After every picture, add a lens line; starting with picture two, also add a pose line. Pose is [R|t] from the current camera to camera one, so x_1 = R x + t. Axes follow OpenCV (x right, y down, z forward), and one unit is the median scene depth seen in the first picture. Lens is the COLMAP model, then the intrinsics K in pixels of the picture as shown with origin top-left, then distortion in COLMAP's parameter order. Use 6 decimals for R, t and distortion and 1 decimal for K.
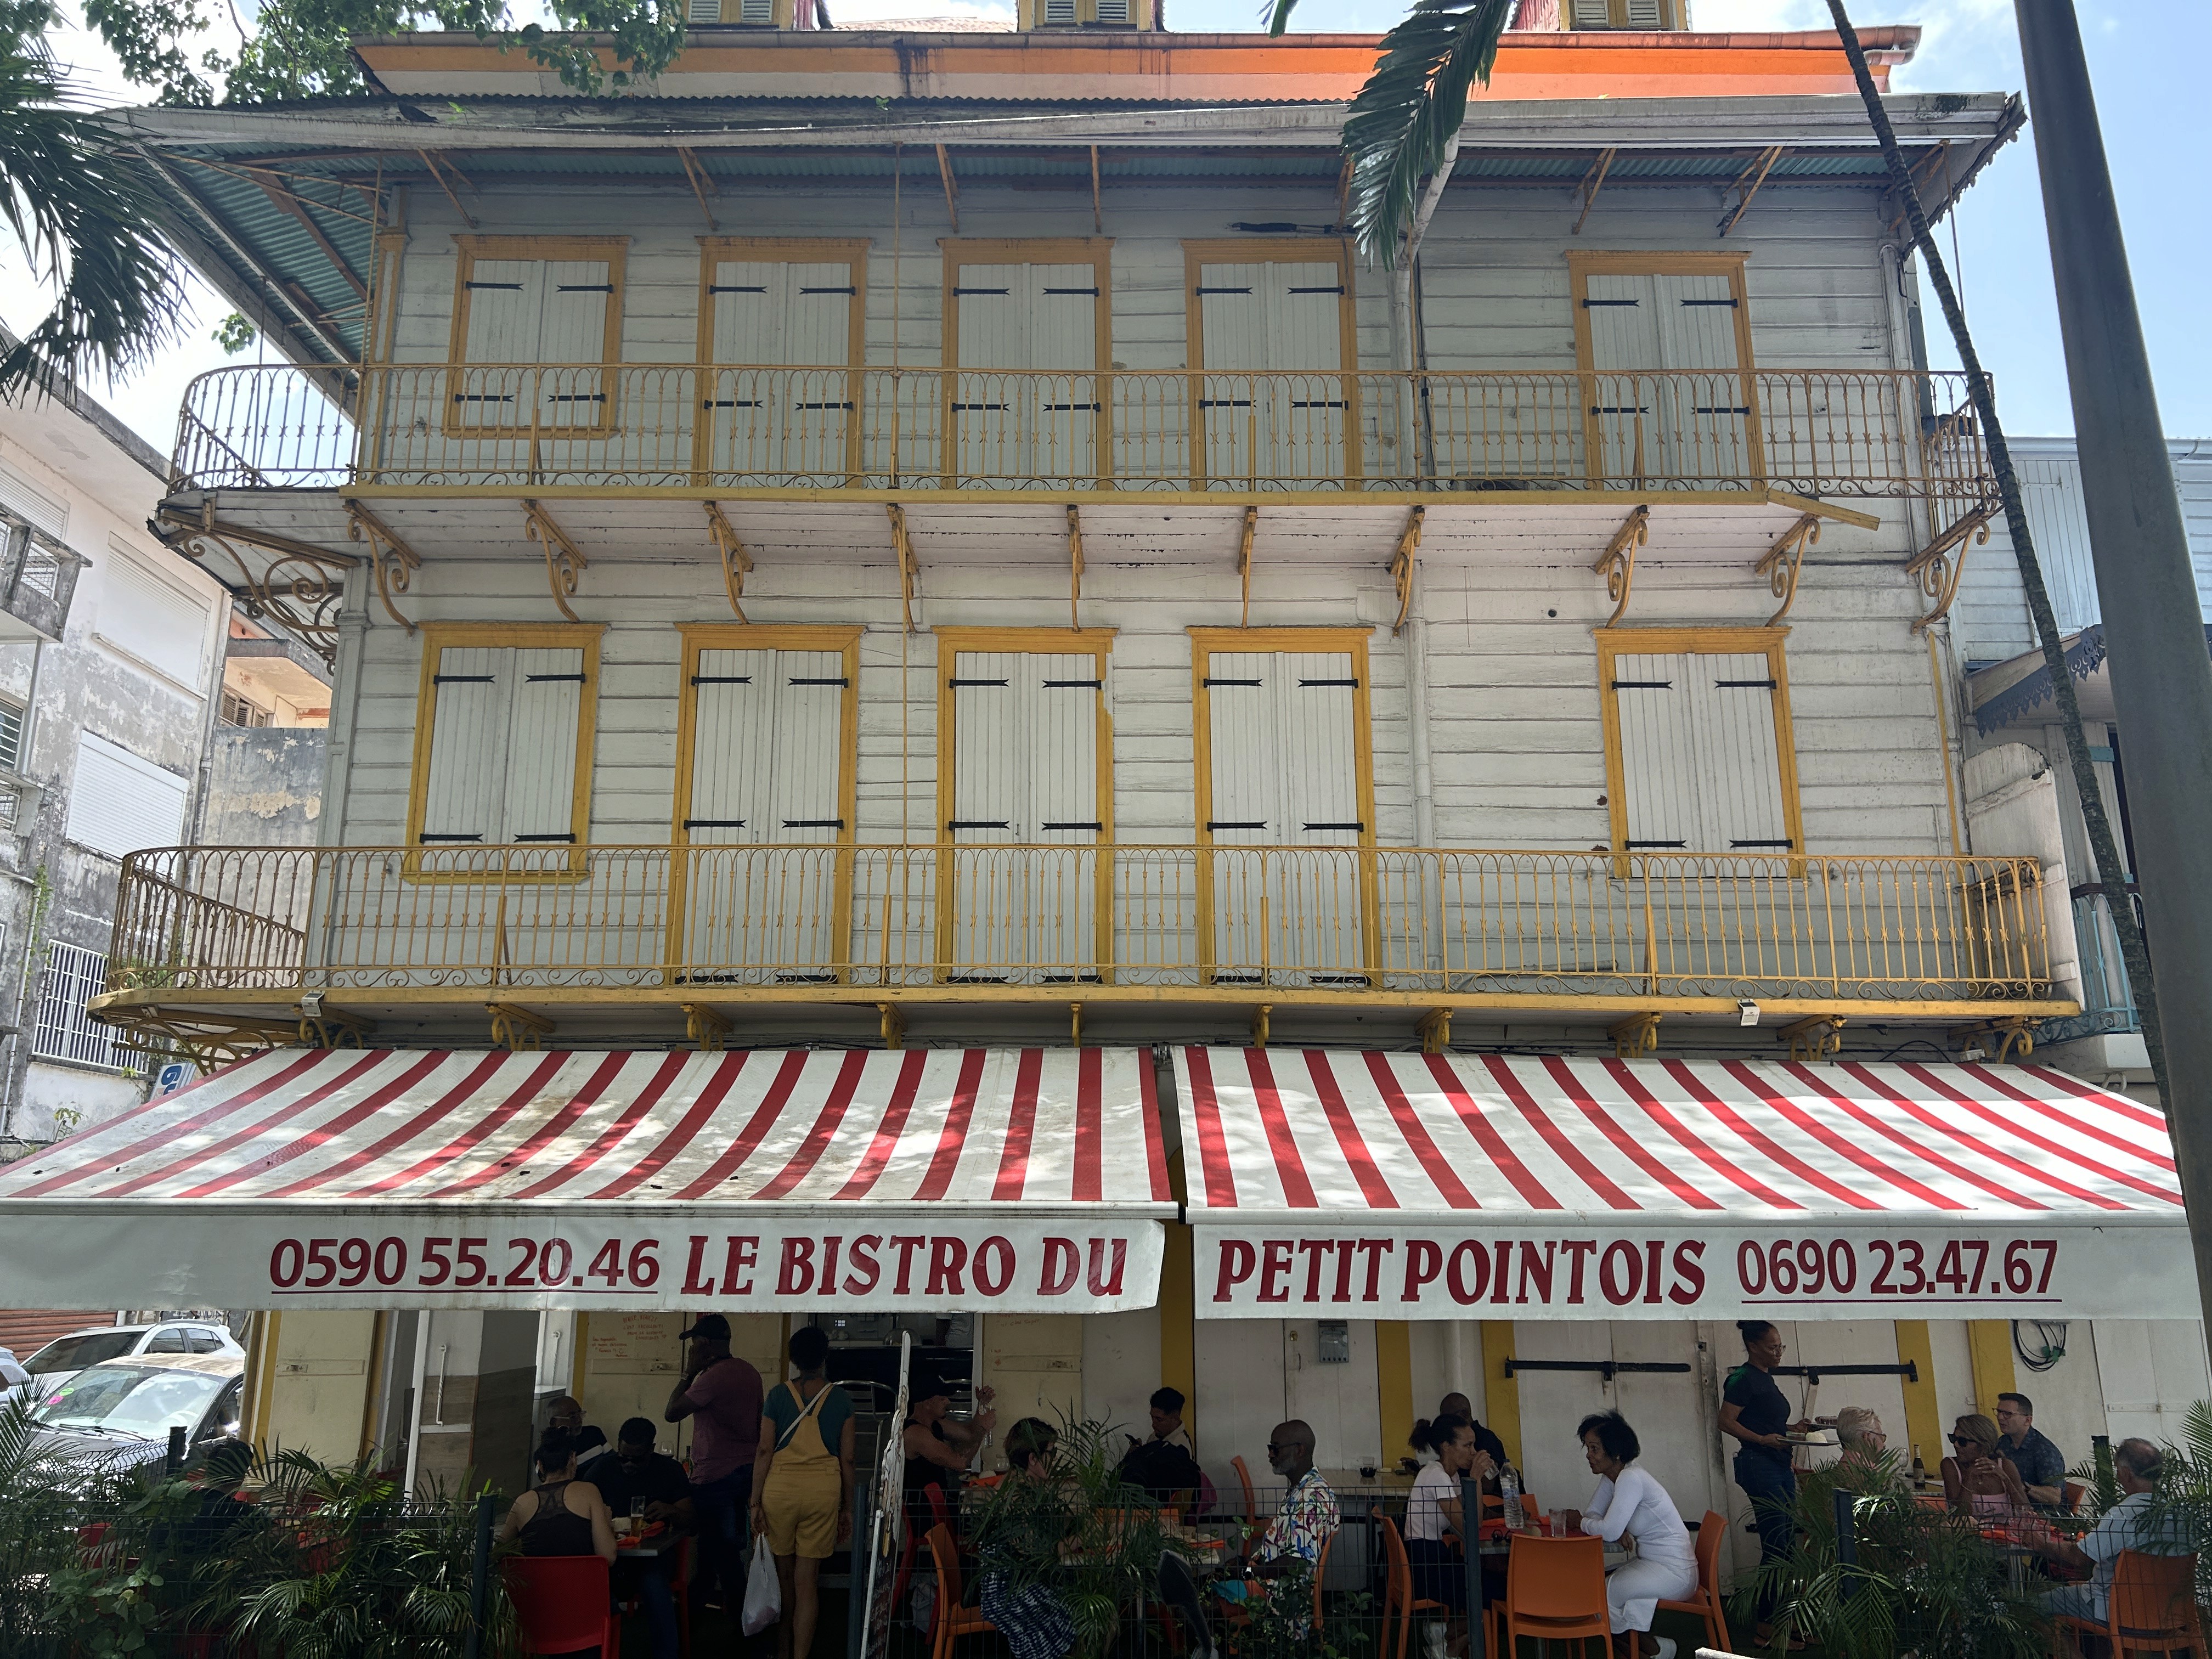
lens RADIAL K [[1583.5, 0, 1106.0], [0, 1583.5, 829.5], [0, 0, 1]] dist [0.006879, -0.023074]
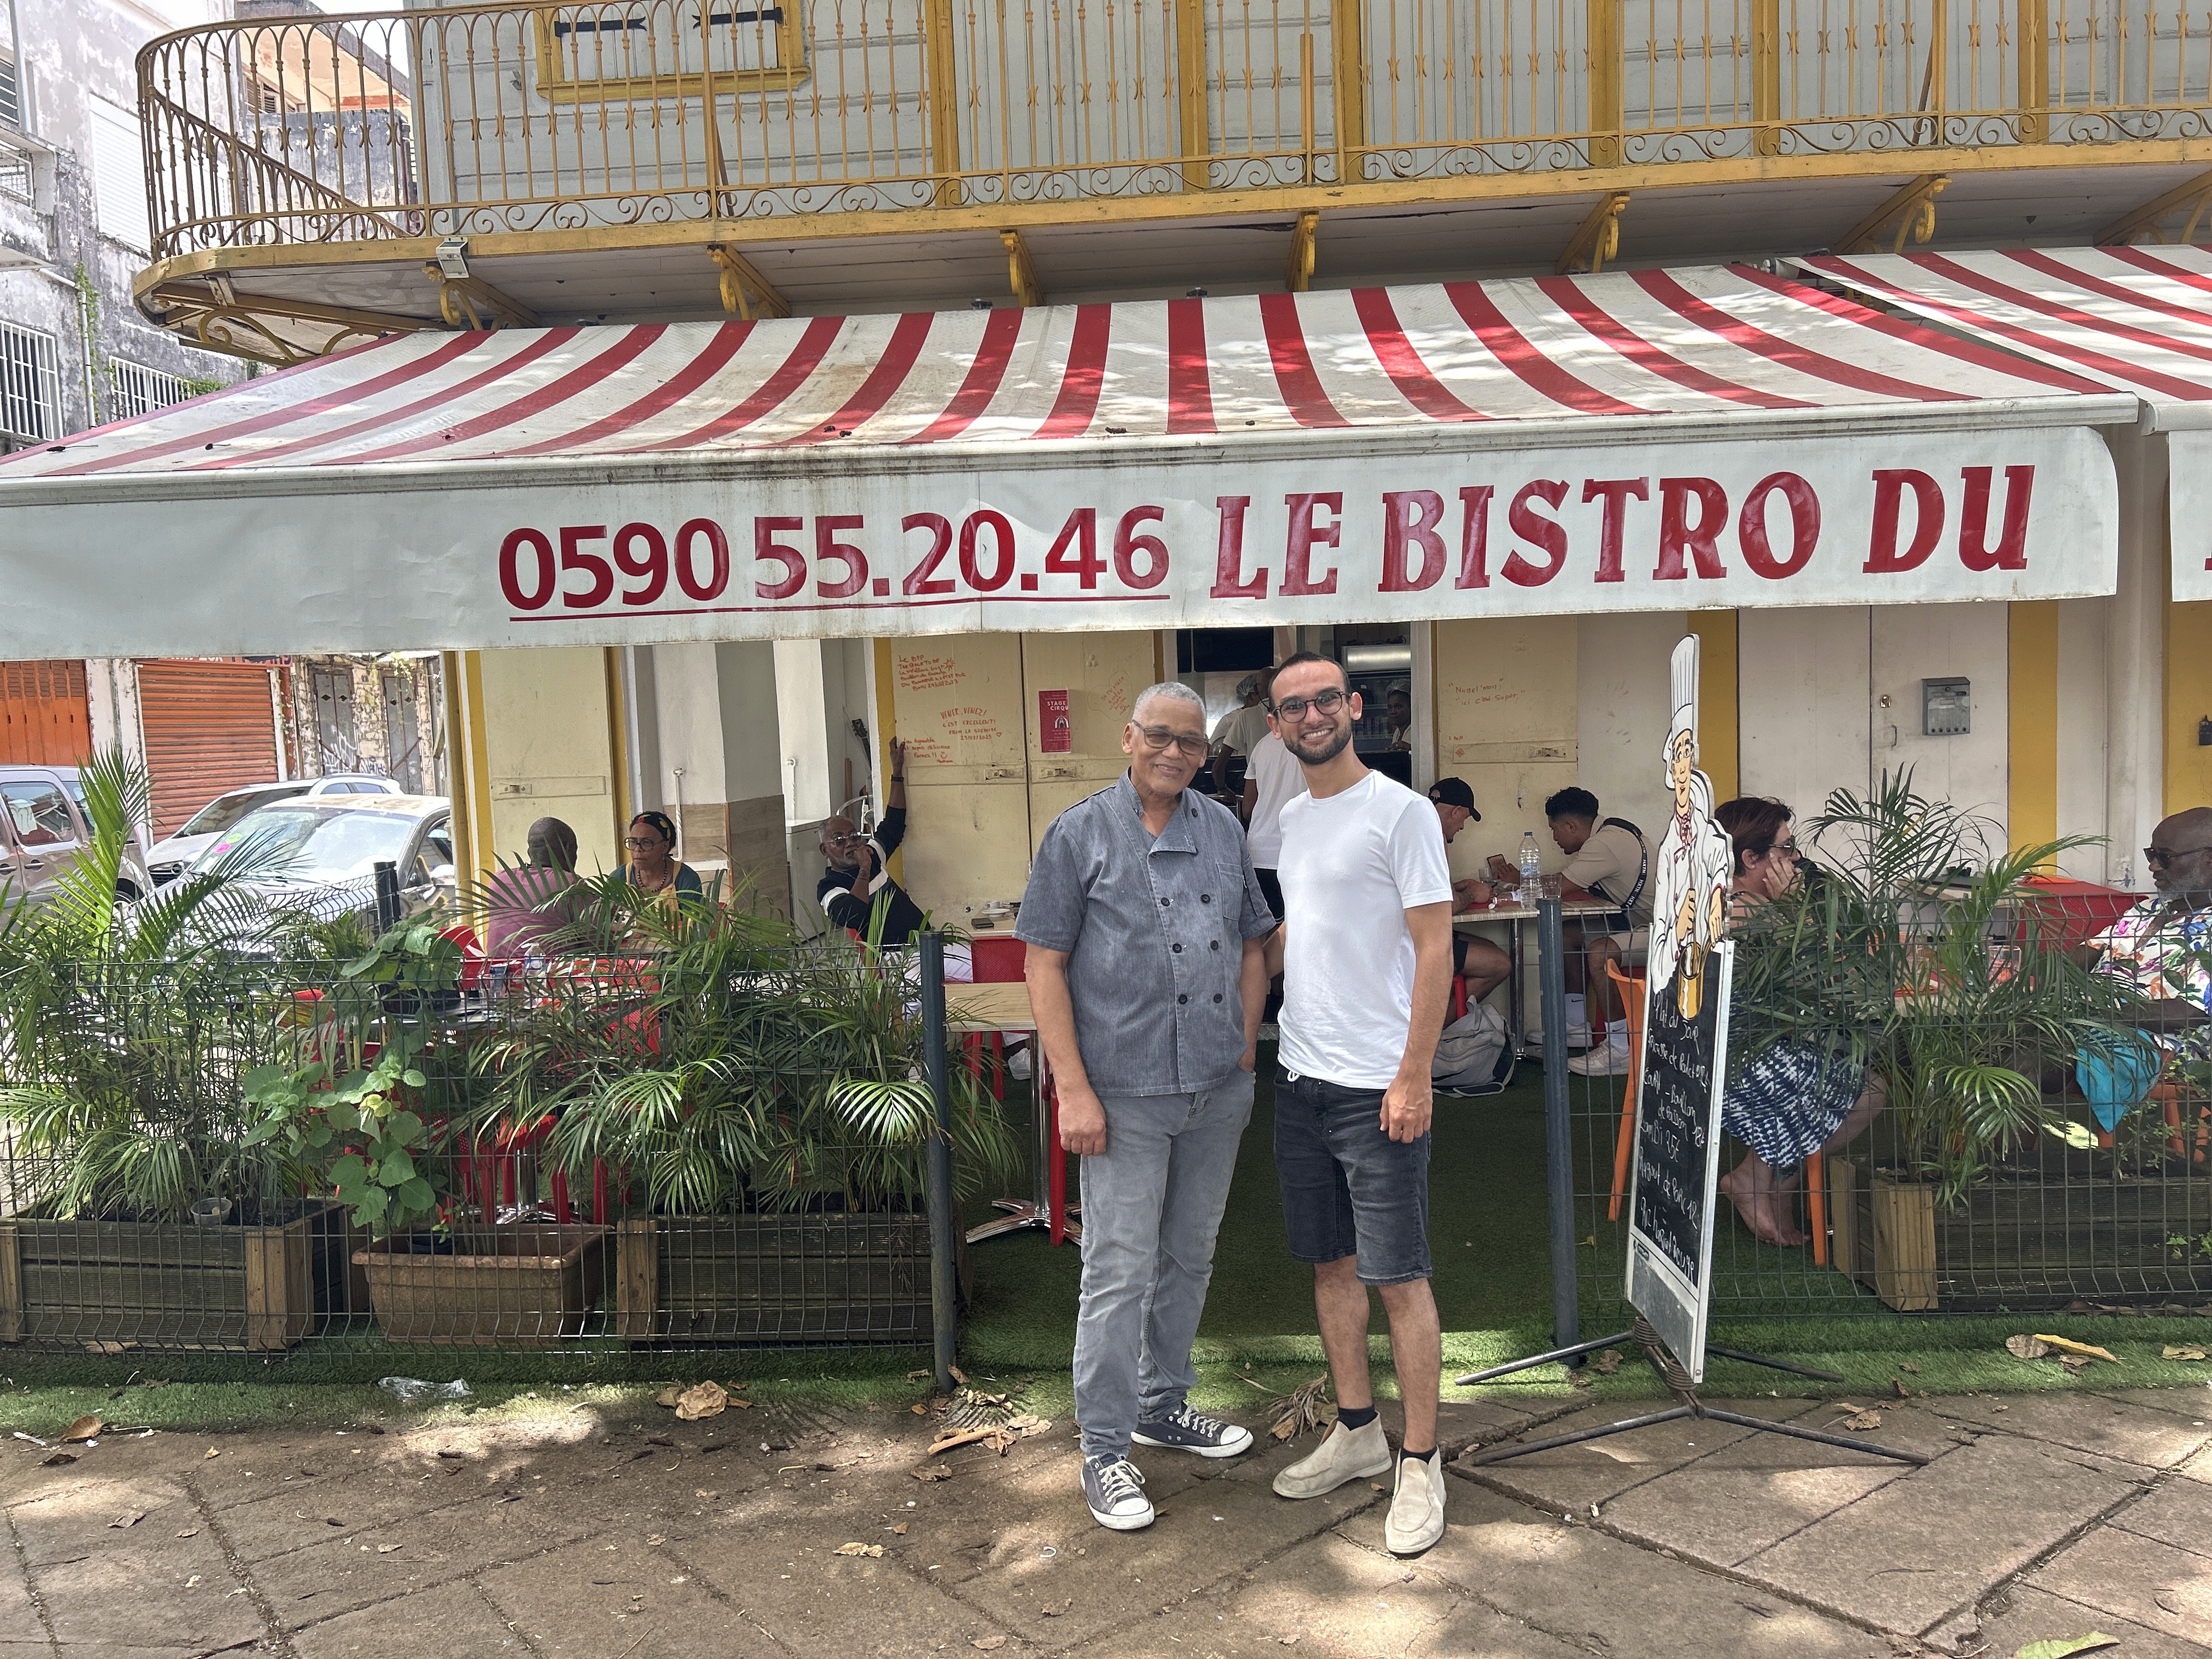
lens RADIAL K [[1693.8, 0, 1106.0], [0, 1693.8, 829.5], [0, 0, 1]] dist [0.041159, -0.076061]
pose [[0.995689, -0.027671, -0.088530, -0.252489], [0.055421, 0.942835, 0.328618, 0.168833], [0.074376, -0.332108, 0.940304, 0.397773]]
